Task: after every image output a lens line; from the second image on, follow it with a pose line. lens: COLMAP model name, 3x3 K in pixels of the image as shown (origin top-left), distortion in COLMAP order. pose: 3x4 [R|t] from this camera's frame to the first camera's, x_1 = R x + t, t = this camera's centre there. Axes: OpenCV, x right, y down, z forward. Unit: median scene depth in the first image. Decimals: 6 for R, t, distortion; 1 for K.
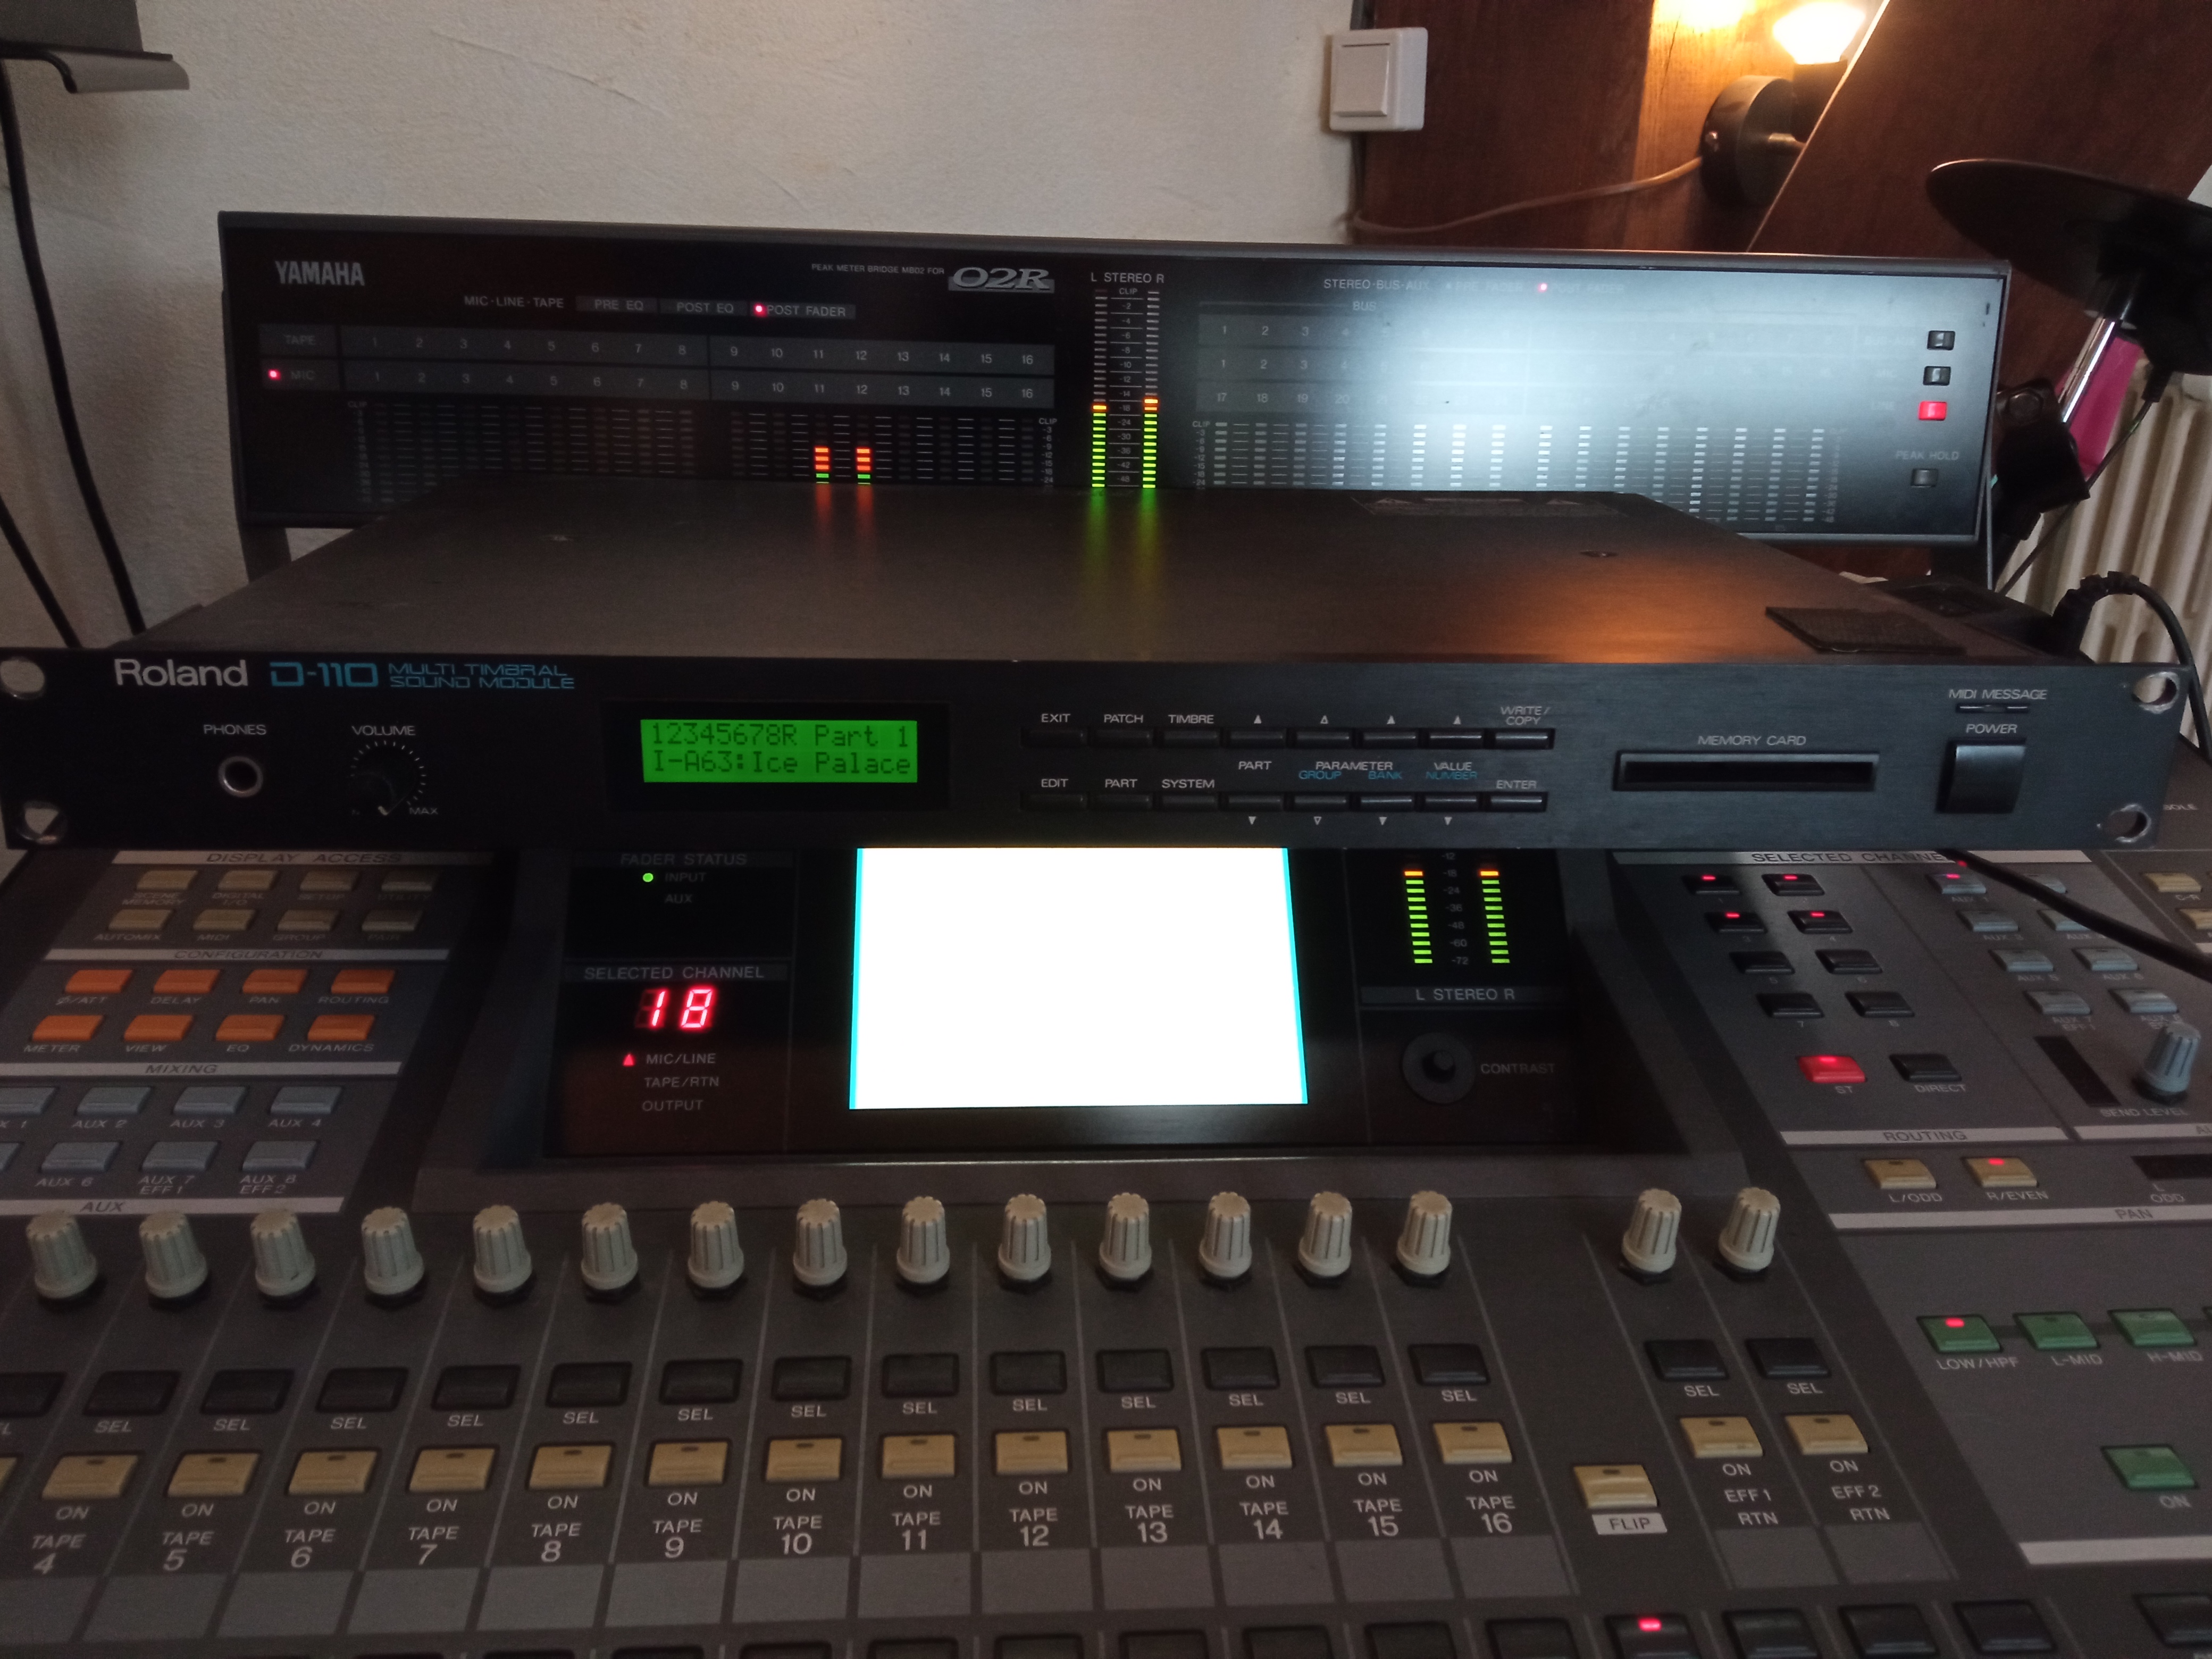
lens RADIAL K [[1794.6, 0, 1115.6], [0, 1794.6, 842.2], [0, 0, 1]] dist [0.075998, -0.145069]
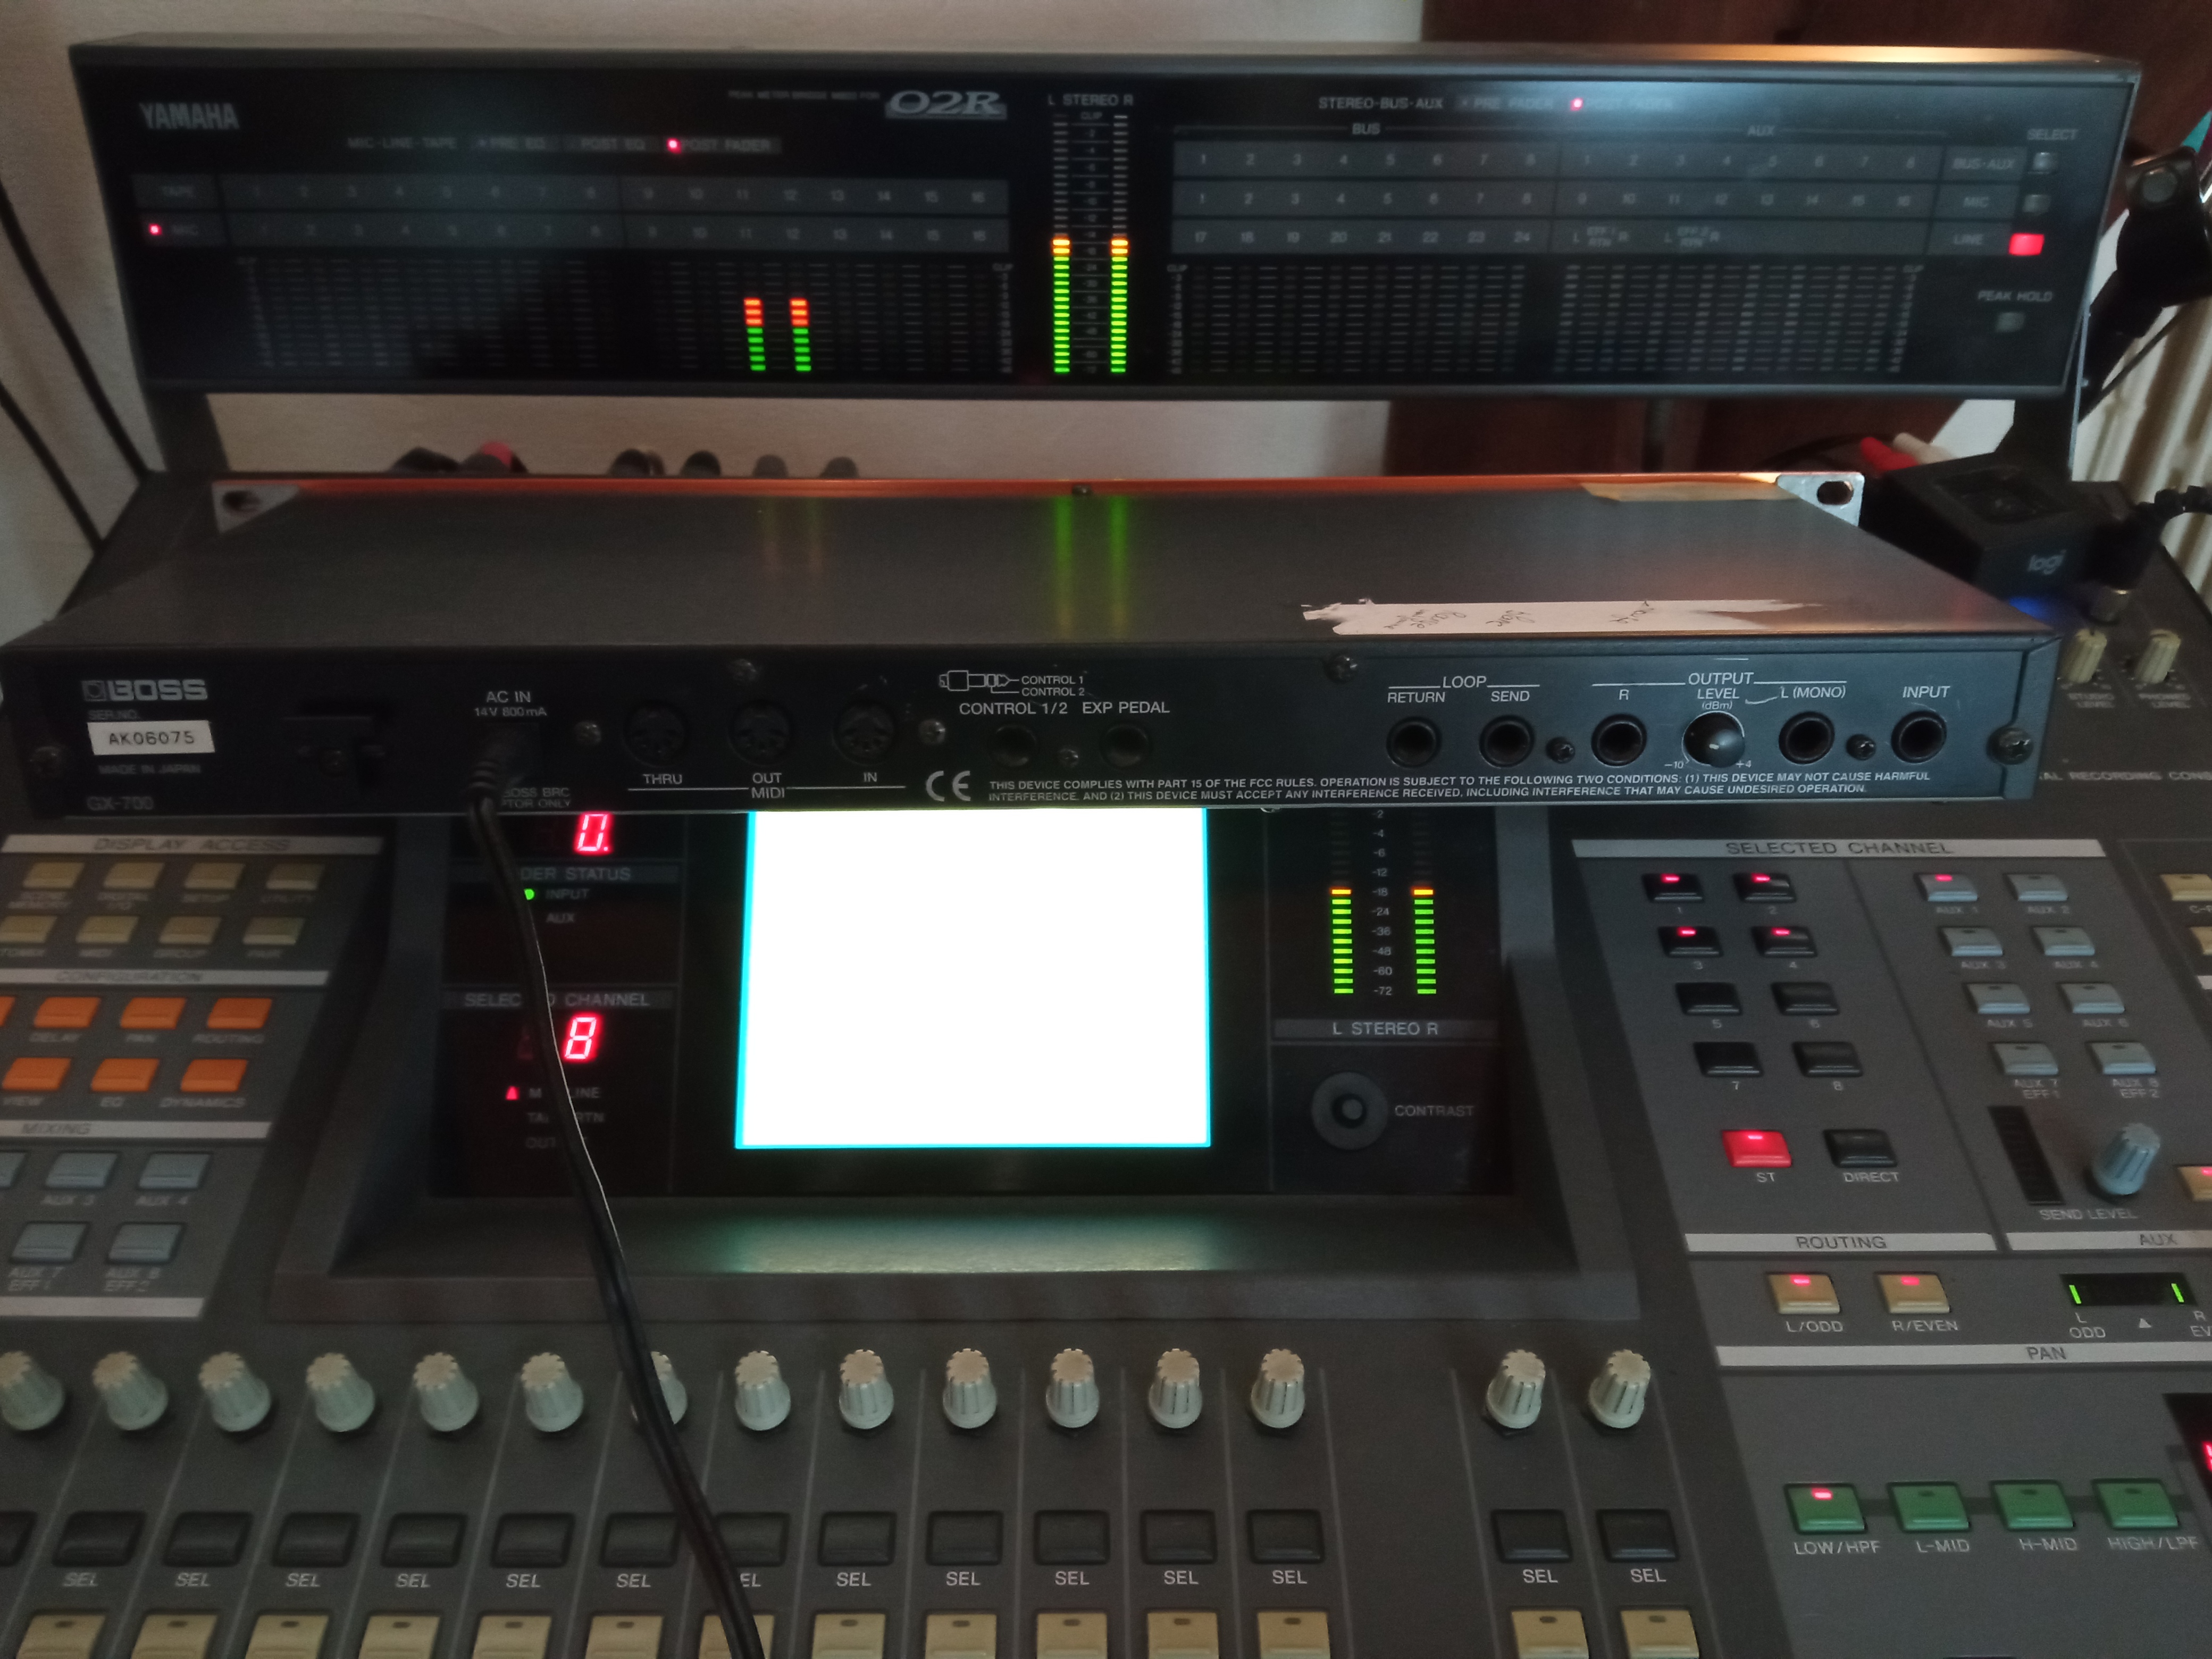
lens RADIAL K [[1794.6, 0, 1114.8], [0, 1794.6, 845.0], [0, 0, 1]] dist [0.075998, -0.145069]
pose [[0.997920, 0.022227, -0.060504, 0.111118], [-0.007152, 0.971049, 0.238772, -0.242402], [0.064060, -0.237843, 0.969189, 0.098986]]
